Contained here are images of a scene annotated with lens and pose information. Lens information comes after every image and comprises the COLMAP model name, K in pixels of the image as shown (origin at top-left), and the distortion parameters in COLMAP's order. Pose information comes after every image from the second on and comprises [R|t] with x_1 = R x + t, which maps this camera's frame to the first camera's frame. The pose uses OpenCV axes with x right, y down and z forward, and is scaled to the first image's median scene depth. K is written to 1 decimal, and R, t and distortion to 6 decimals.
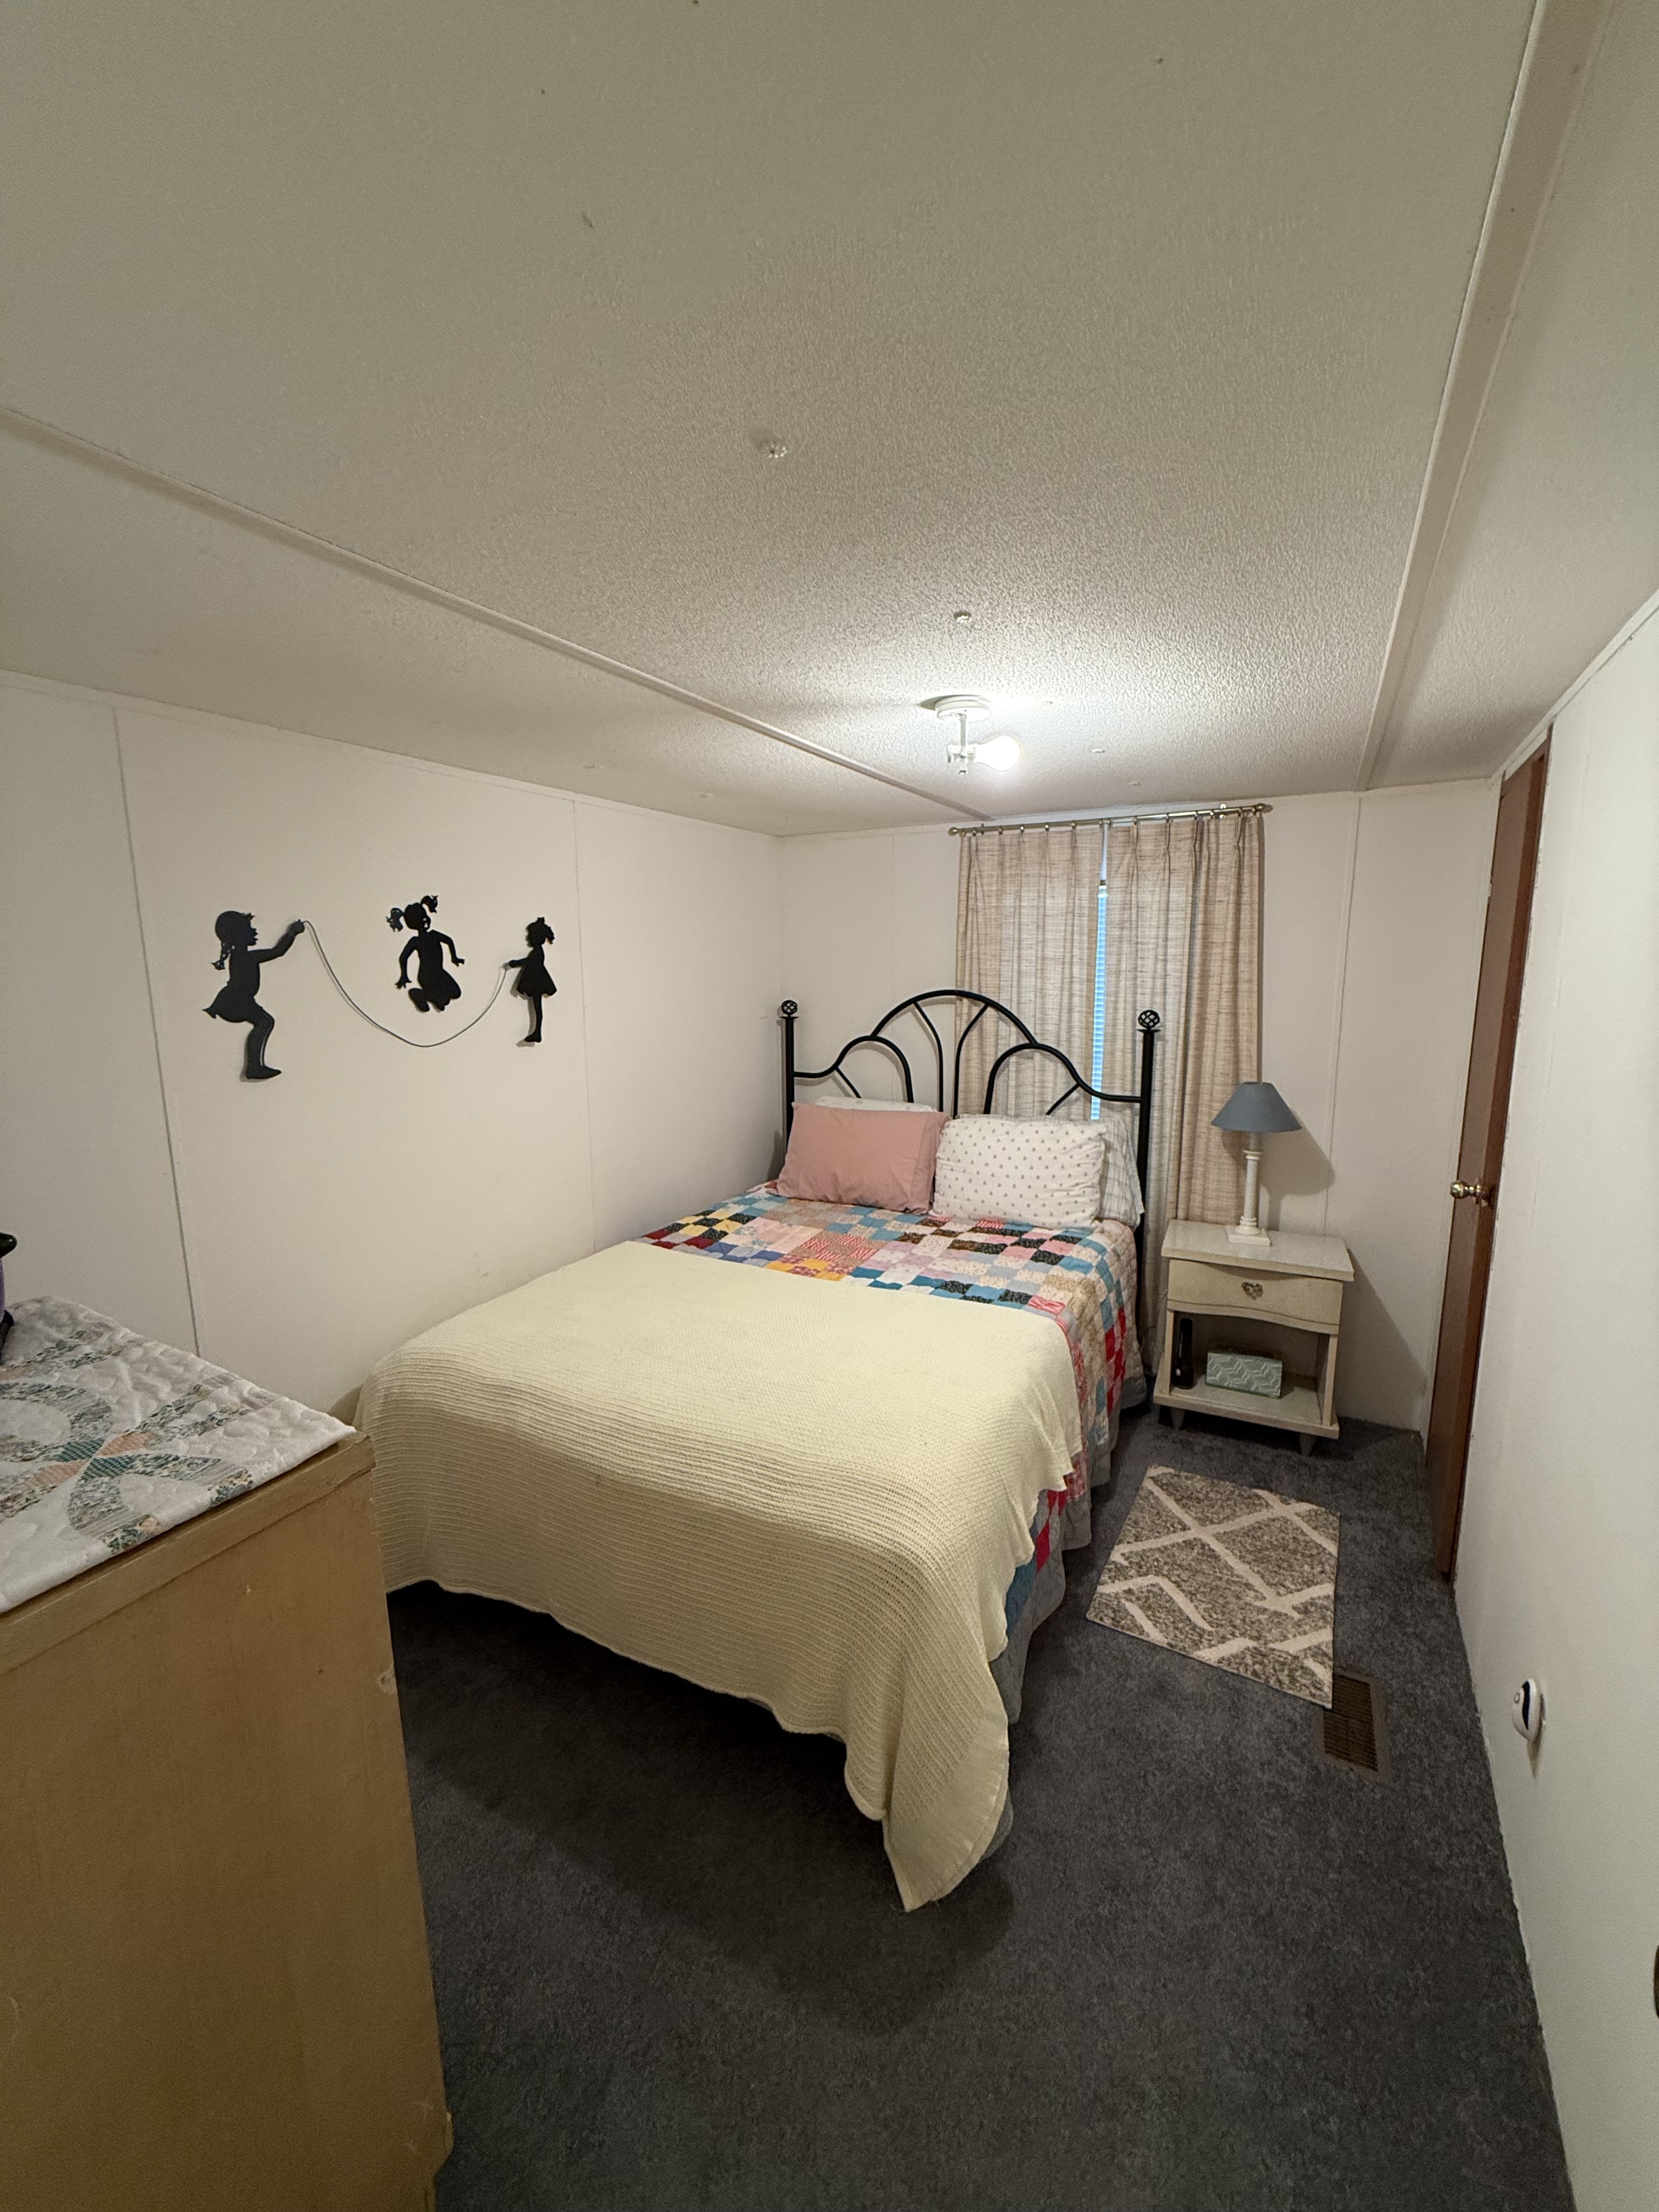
lens RADIAL K [[877.0, 0, 830.1], [0, 877.0, 1101.4], [0, 0, 1]] dist [0.001121, 0.000094]
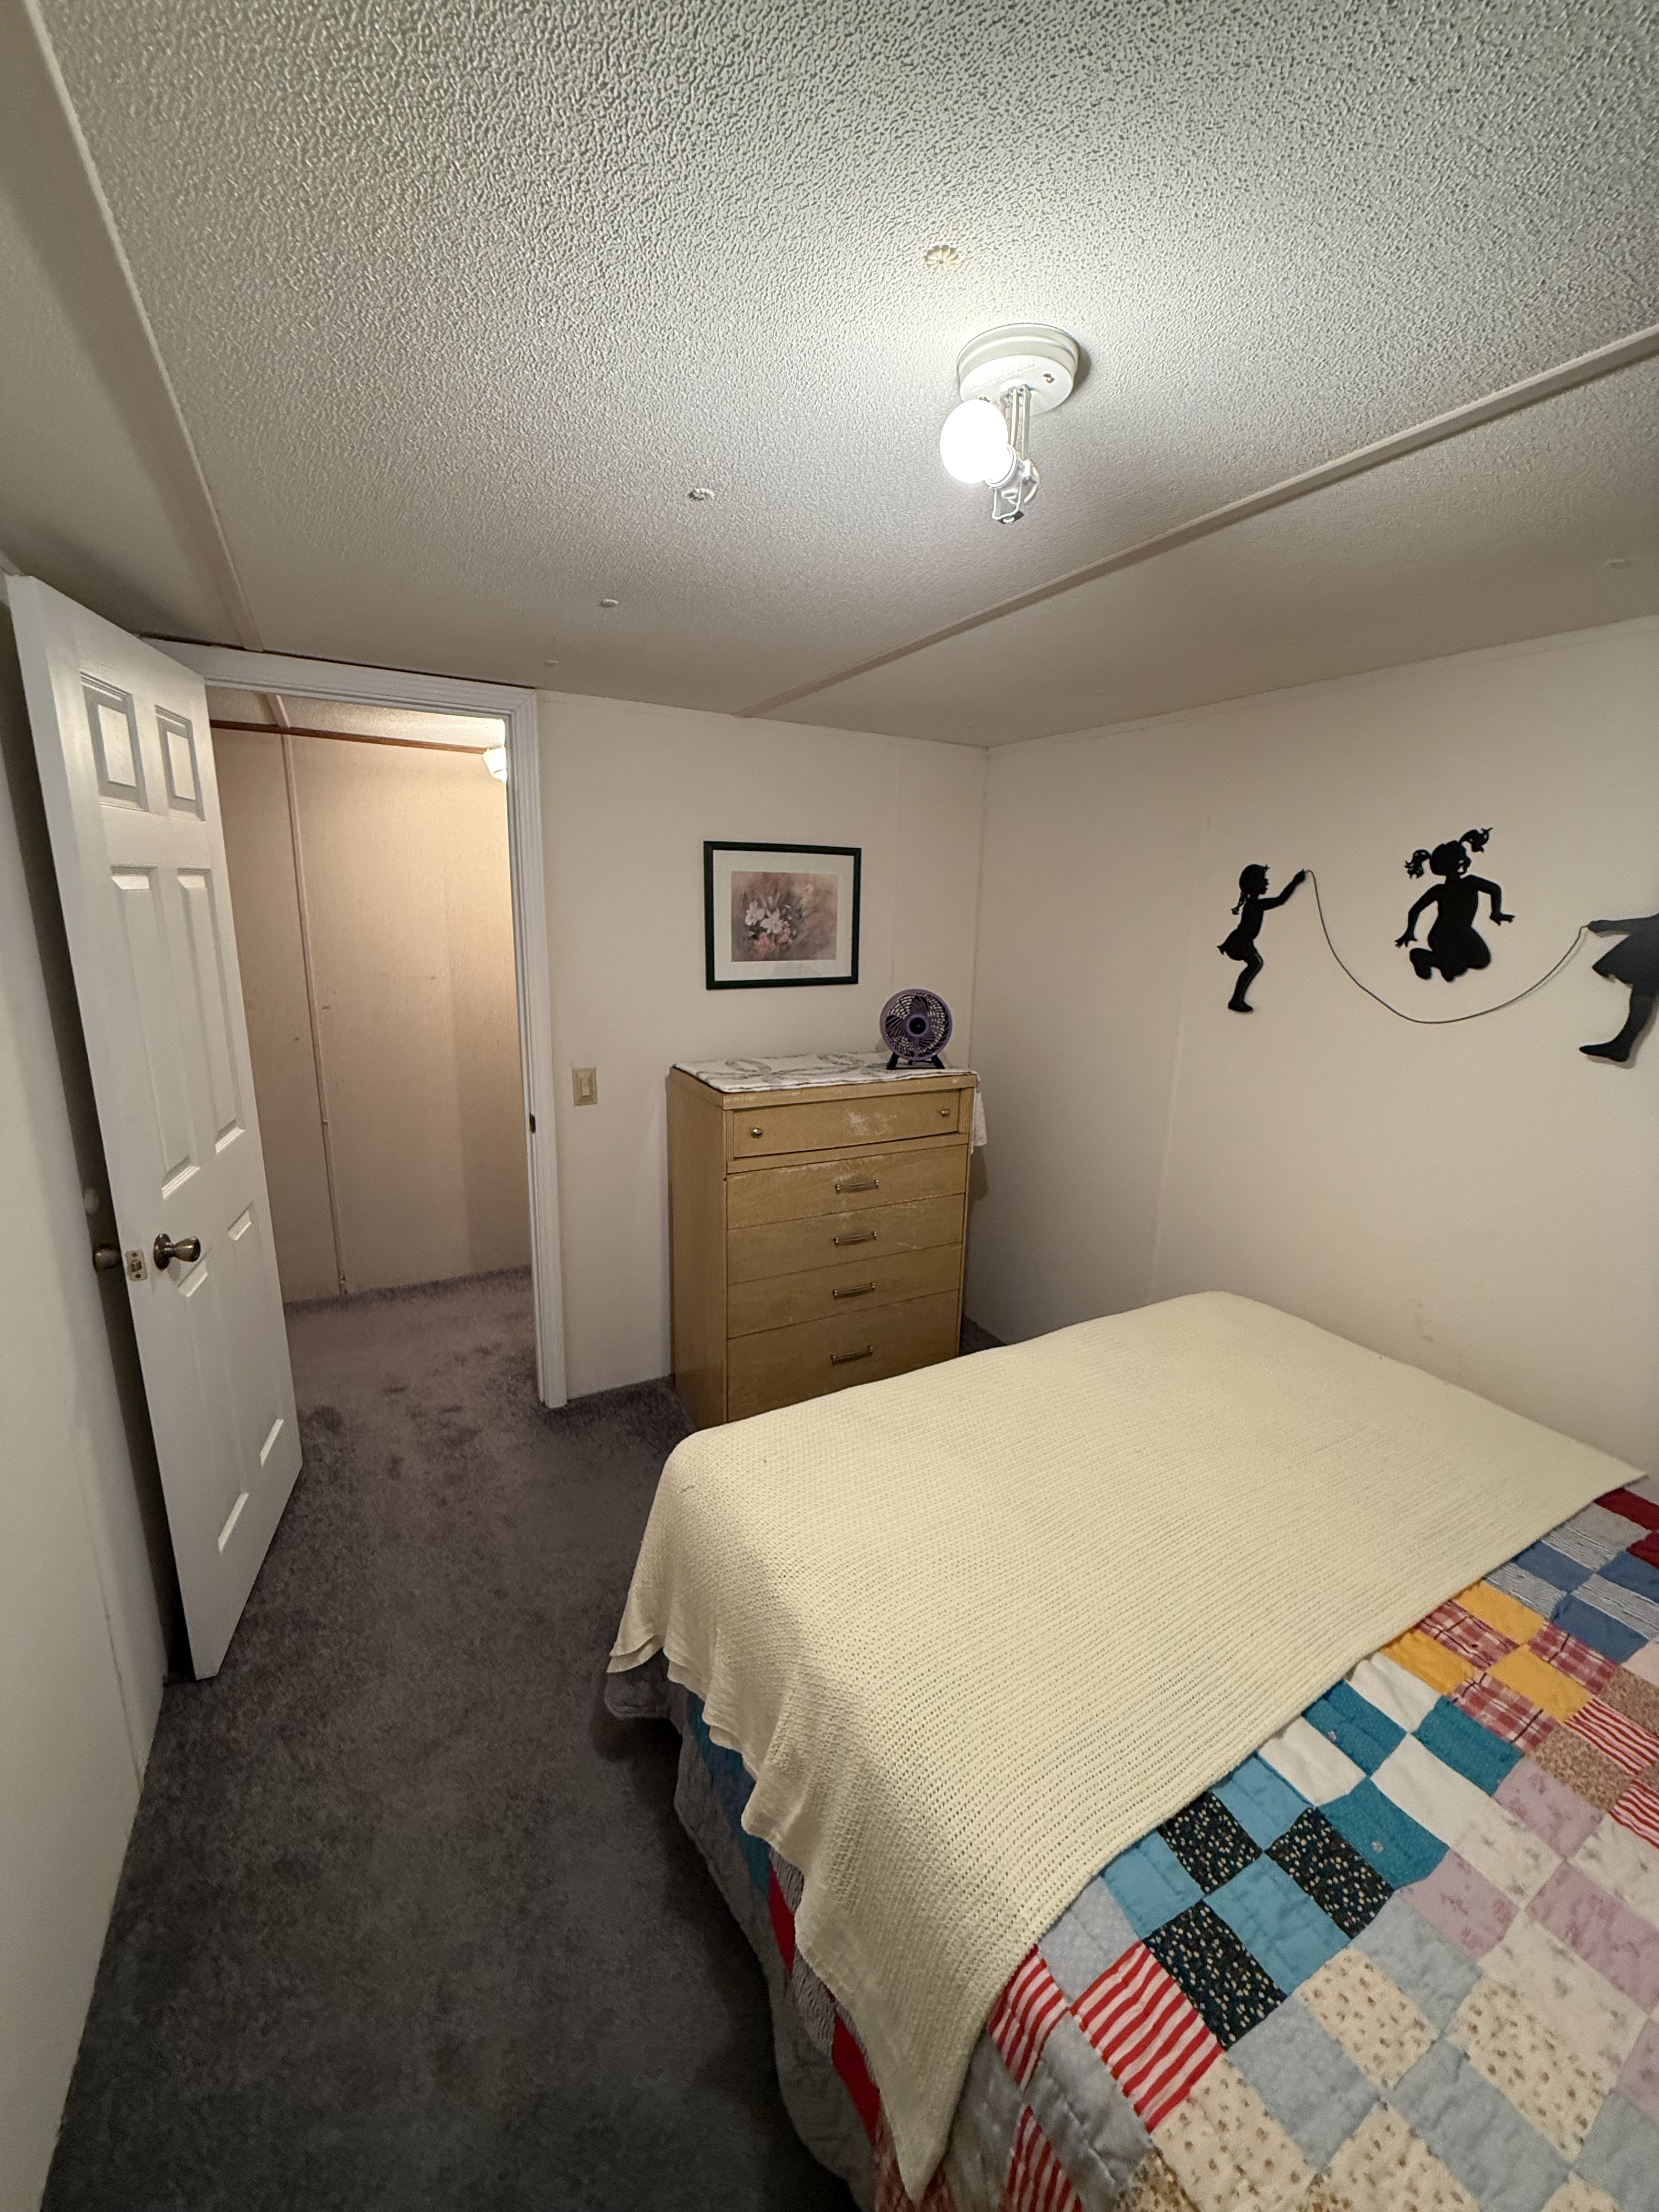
lens RADIAL K [[877.0, 0, 830.1], [0, 877.0, 1101.4], [0, 0, 1]] dist [0.001121, 0.000094]
pose [[-0.545894, 0.183688, -0.817471, 0.525553], [-0.161151, 0.934436, 0.317585, -0.168648], [0.822211, 0.305104, -0.480501, 0.995563]]
